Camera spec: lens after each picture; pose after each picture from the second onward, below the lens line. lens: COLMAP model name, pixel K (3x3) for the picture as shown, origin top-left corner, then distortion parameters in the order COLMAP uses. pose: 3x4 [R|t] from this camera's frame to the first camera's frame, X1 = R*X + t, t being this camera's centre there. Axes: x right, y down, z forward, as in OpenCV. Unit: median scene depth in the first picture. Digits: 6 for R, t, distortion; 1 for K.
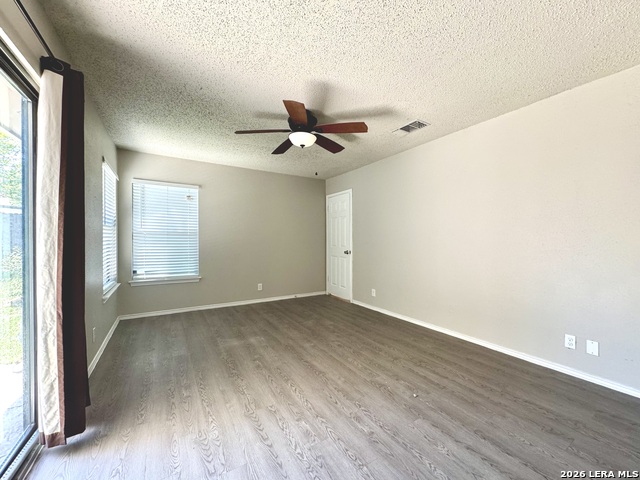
lens RADIAL K [[255.8, 0, 317.4], [0, 255.8, 239.3], [0, 0, 1]] dist [-0.006232, 0.001339]
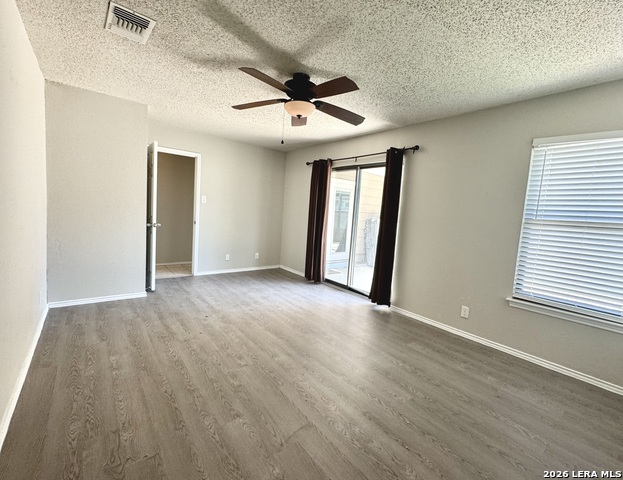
lens RADIAL K [[271.3, 0, 315.5], [0, 271.3, 238.3], [0, 0, 1]] dist [0.000202, -0.000210]
pose [[-0.988850, -0.054294, -0.138667, -0.003711], [-0.068185, 0.992900, 0.097473, -0.036445], [0.132390, 0.105841, -0.985531, 1.896889]]
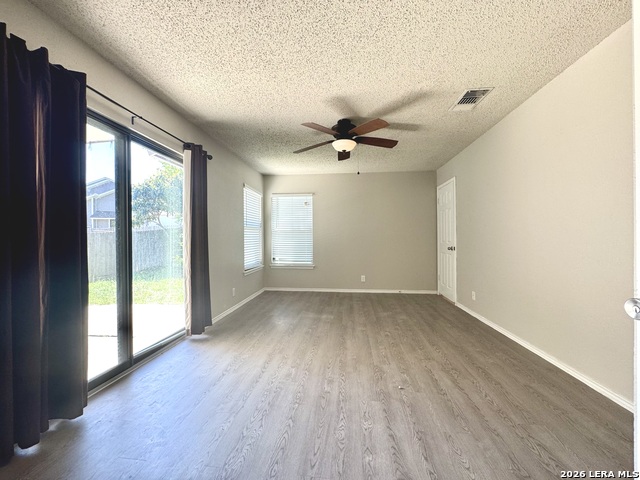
lens RADIAL K [[255.8, 0, 319.9], [0, 255.8, 240.0], [0, 0, 1]] dist [-0.006232, 0.001339]
pose [[0.790110, -0.003505, -0.612955, 0.535103], [0.006143, 0.999979, 0.002200, 0.028591], [0.612934, -0.005504, 0.790115, 0.025448]]
